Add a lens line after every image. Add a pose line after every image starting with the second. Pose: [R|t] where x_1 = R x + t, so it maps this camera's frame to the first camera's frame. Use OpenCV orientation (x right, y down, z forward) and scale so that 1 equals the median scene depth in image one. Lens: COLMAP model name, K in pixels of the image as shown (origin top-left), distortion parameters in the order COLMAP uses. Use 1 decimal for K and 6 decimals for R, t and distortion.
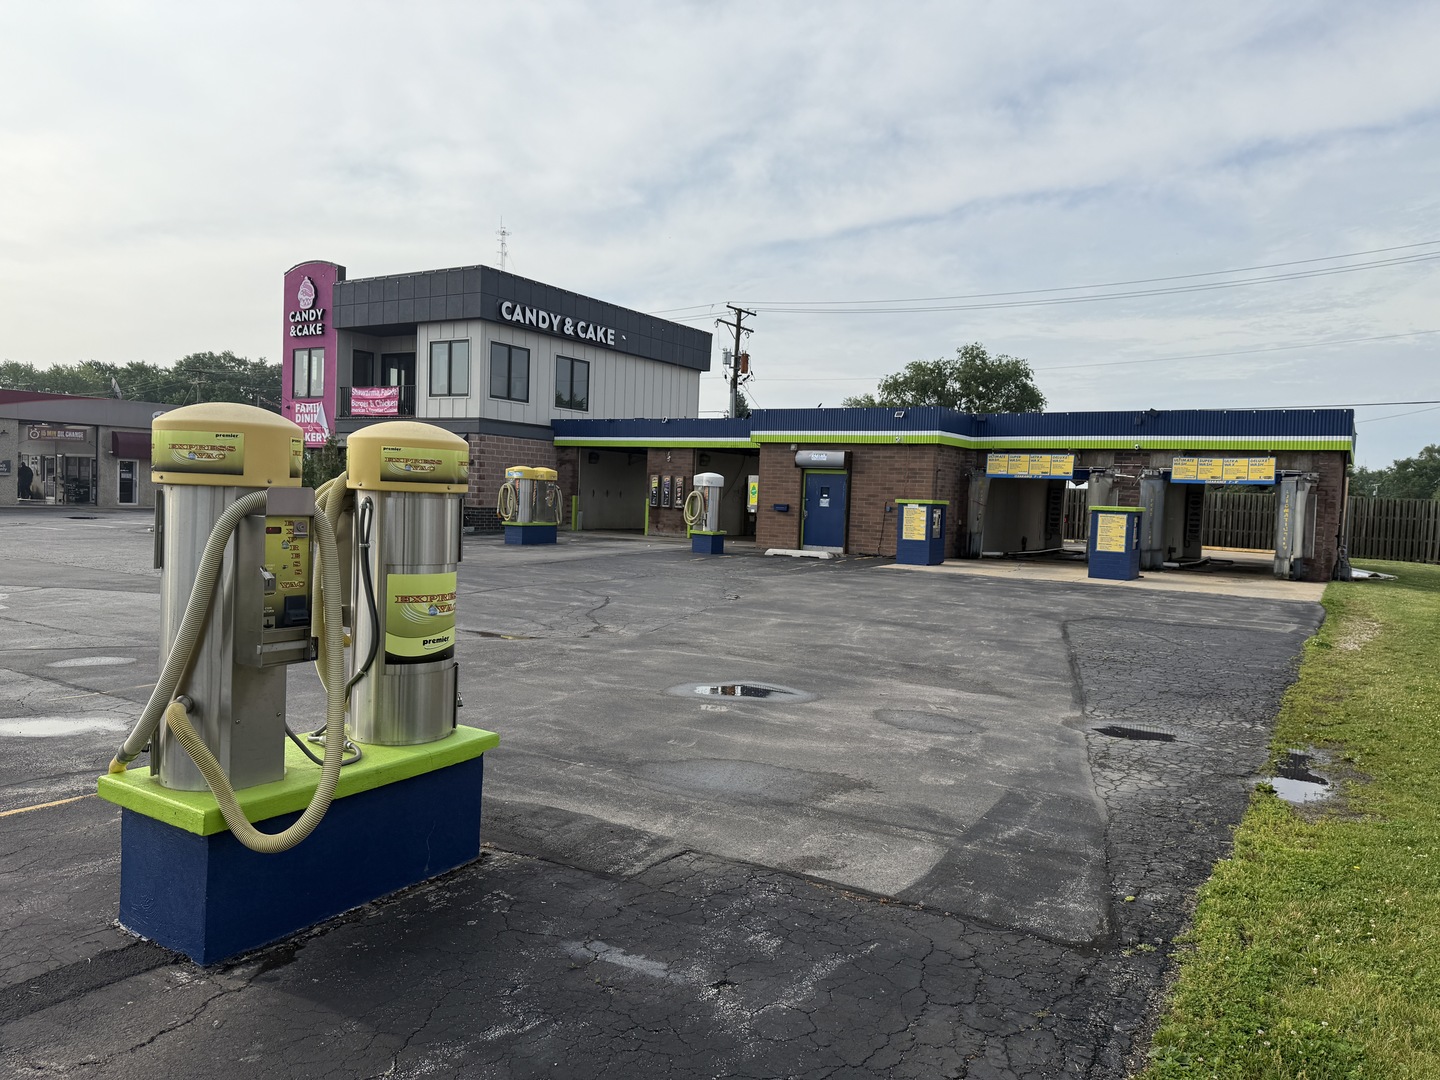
lens RADIAL K [[1000.0, 0, 723.4], [0, 1000.0, 543.0], [0, 0, 1]] dist [0.131292, -0.221395]
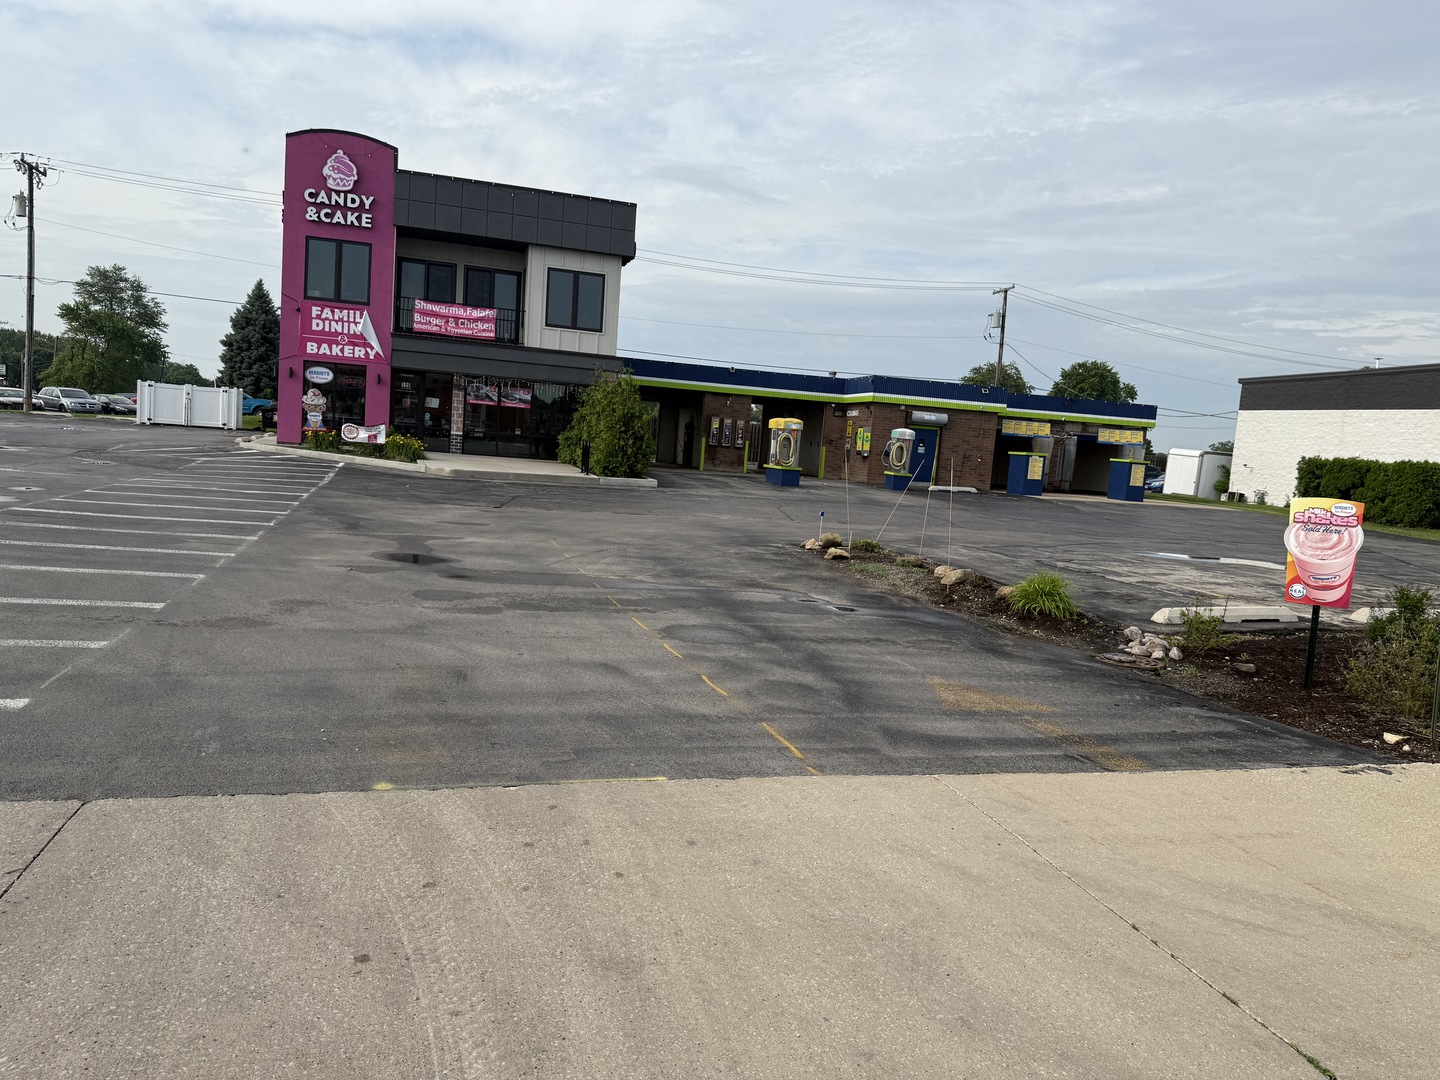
lens RADIAL K [[998.0, 0, 722.7], [0, 998.0, 548.0], [0, 0, 1]] dist [0.138096, -0.251968]
pose [[0.664295, -0.068970, 0.744282, -1.067653], [-0.011773, 0.994645, 0.102677, -0.043059], [-0.747378, -0.076970, 0.659926, 0.277780]]
